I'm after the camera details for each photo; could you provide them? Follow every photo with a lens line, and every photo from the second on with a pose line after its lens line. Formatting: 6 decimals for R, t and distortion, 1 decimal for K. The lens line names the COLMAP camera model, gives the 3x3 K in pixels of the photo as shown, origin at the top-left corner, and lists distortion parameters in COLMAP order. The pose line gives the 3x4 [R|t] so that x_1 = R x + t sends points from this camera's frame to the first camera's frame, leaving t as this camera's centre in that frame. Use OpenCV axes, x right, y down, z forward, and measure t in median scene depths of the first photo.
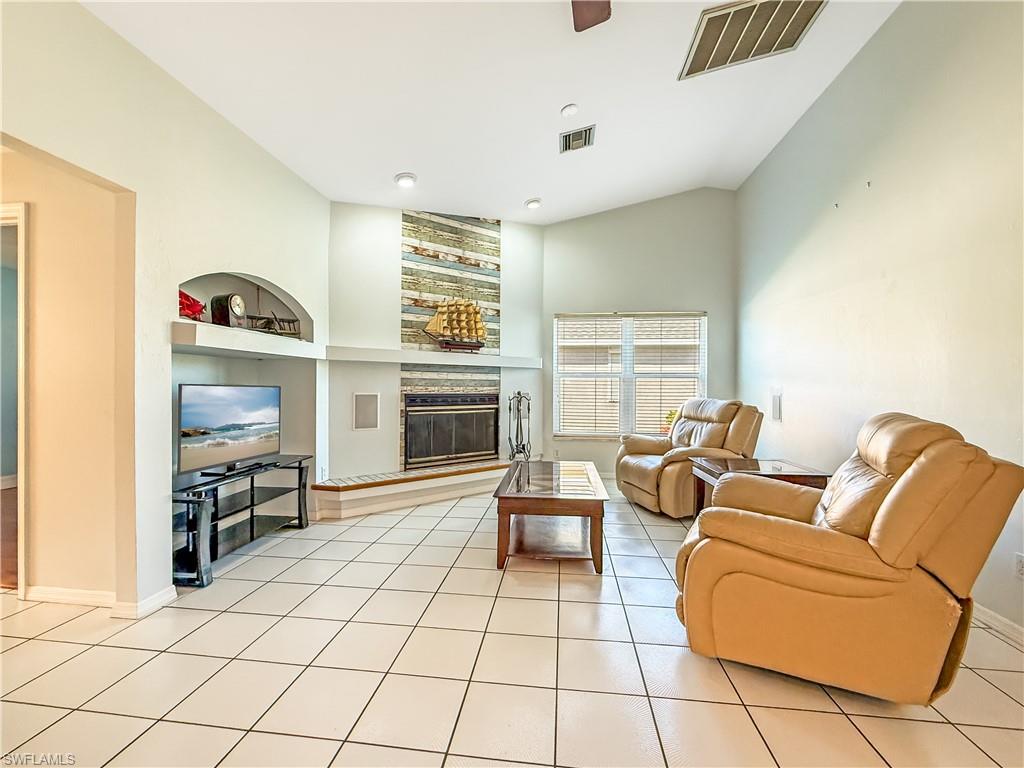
lens RADIAL K [[435.4, 0, 505.7], [0, 435.4, 384.5], [0, 0, 1]] dist [0.000070, 0.000119]
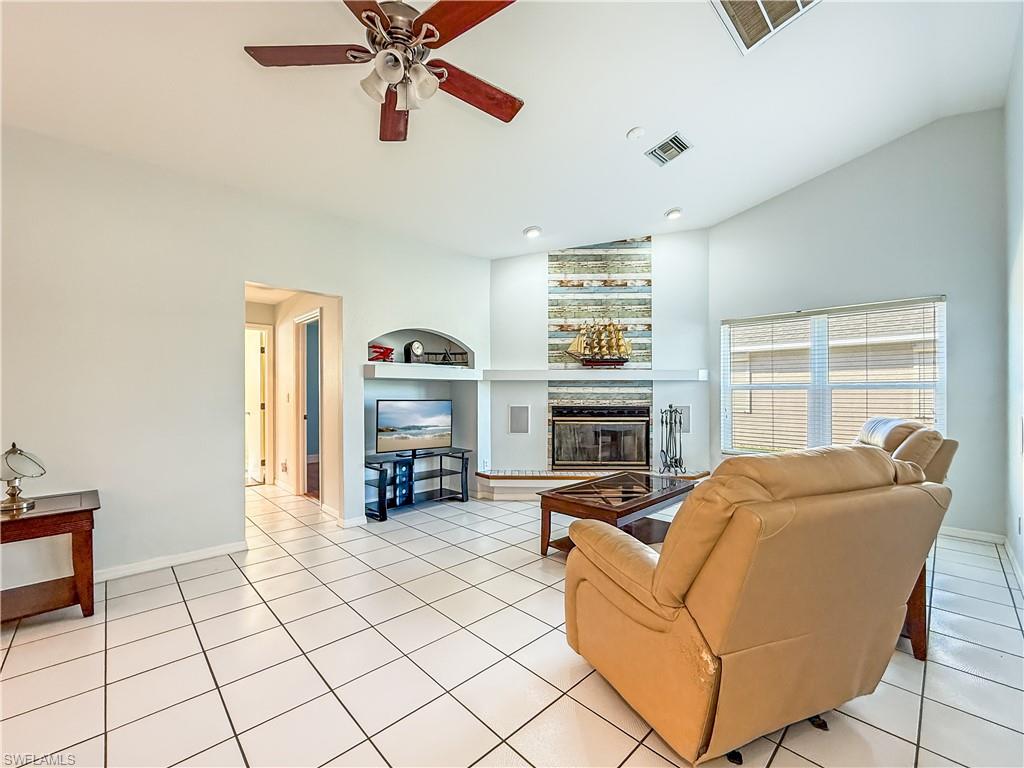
lens RADIAL K [[425.7, 0, 512.7], [0, 425.7, 395.1], [0, 0, 1]] dist [-0.003139, -0.000187]
pose [[0.782367, -0.002863, -0.622811, 0.401883], [0.007920, 0.999954, 0.005353, -0.015518], [0.622767, -0.009121, 0.782354, 0.021879]]
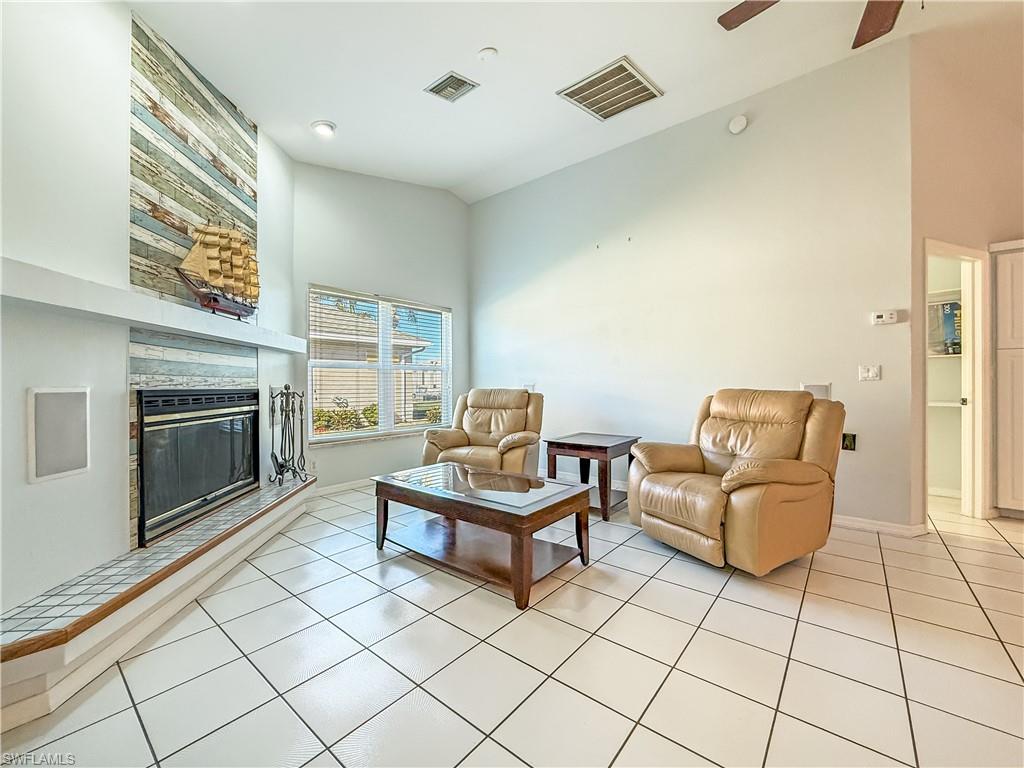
lens RADIAL K [[424.7, 0, 509.5], [0, 424.7, 382.3], [0, 0, 1]] dist [-0.004417, -0.000150]
pose [[0.532863, -0.005049, 0.846186, -0.403592], [0.004580, 0.999985, 0.003083, 0.013002], [-0.846189, 0.002233, 0.532878, 0.384319]]
